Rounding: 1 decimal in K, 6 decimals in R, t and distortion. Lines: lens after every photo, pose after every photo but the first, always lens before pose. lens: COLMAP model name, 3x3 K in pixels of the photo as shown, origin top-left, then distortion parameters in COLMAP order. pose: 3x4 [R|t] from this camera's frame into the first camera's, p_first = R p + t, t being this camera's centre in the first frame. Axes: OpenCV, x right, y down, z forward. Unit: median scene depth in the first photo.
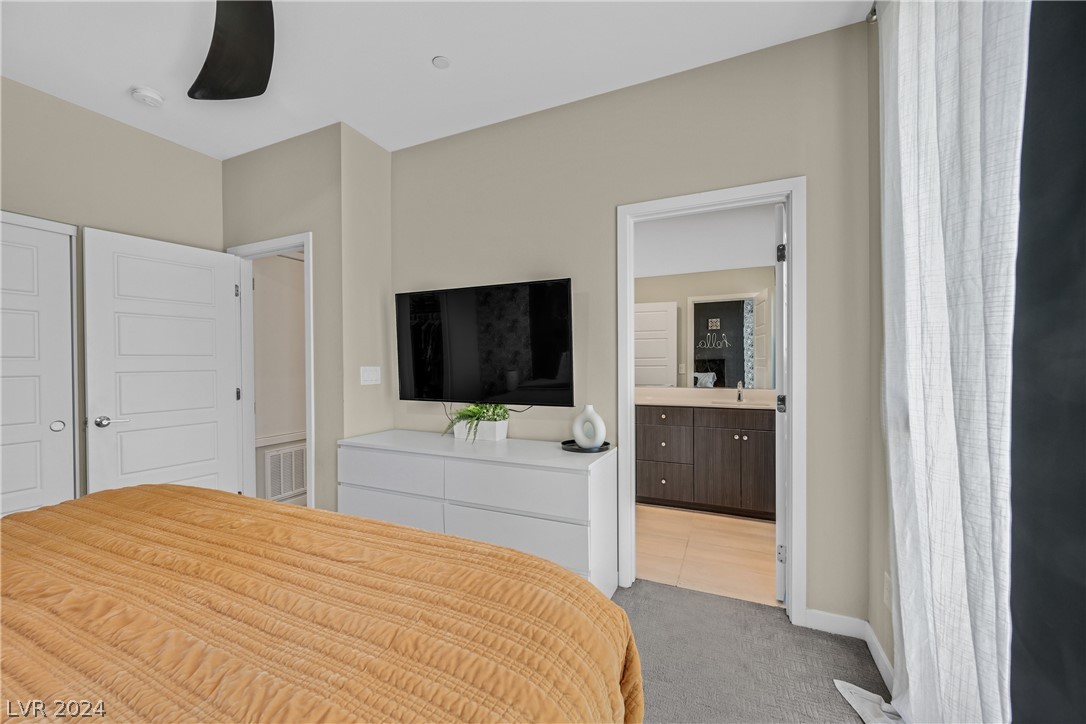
lens RADIAL K [[423.6, 0, 544.0], [0, 423.6, 362.3], [0, 0, 1]] dist [0.000171, -0.000391]
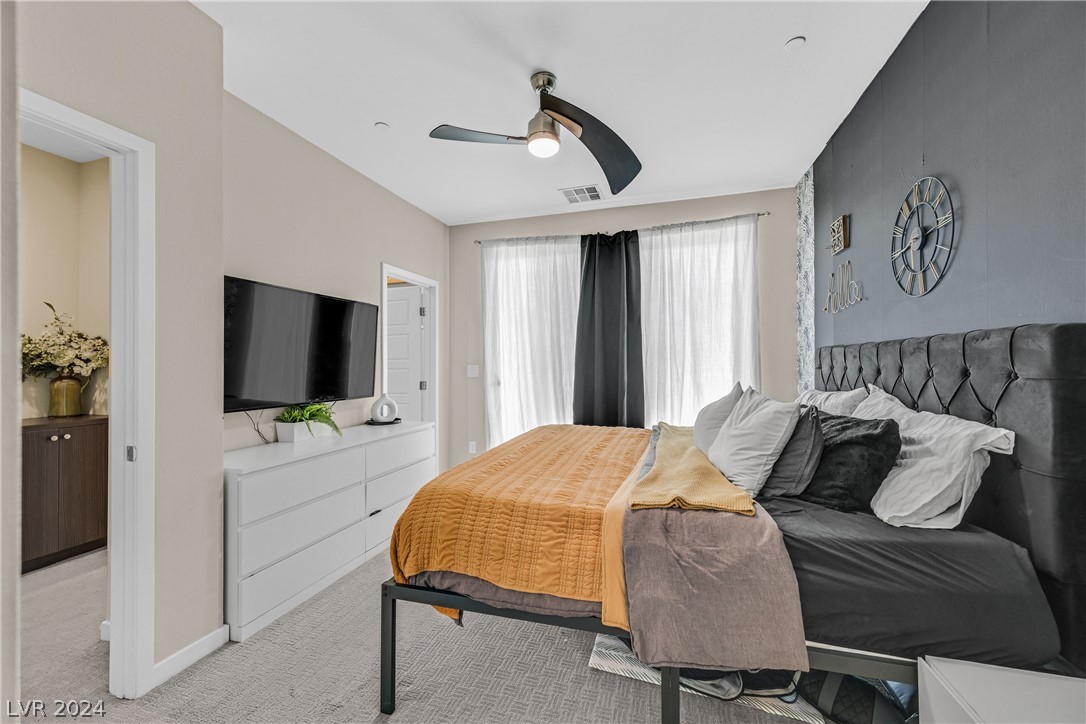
lens RADIAL K [[423.6, 0, 541.2], [0, 423.6, 359.2], [0, 0, 1]] dist [0.000171, -0.000391]
pose [[-0.126862, 0.015932, 0.991792, -1.394584], [0.006963, 0.999861, -0.015171, 0.008013], [-0.991896, 0.004981, -0.126955, 0.617182]]
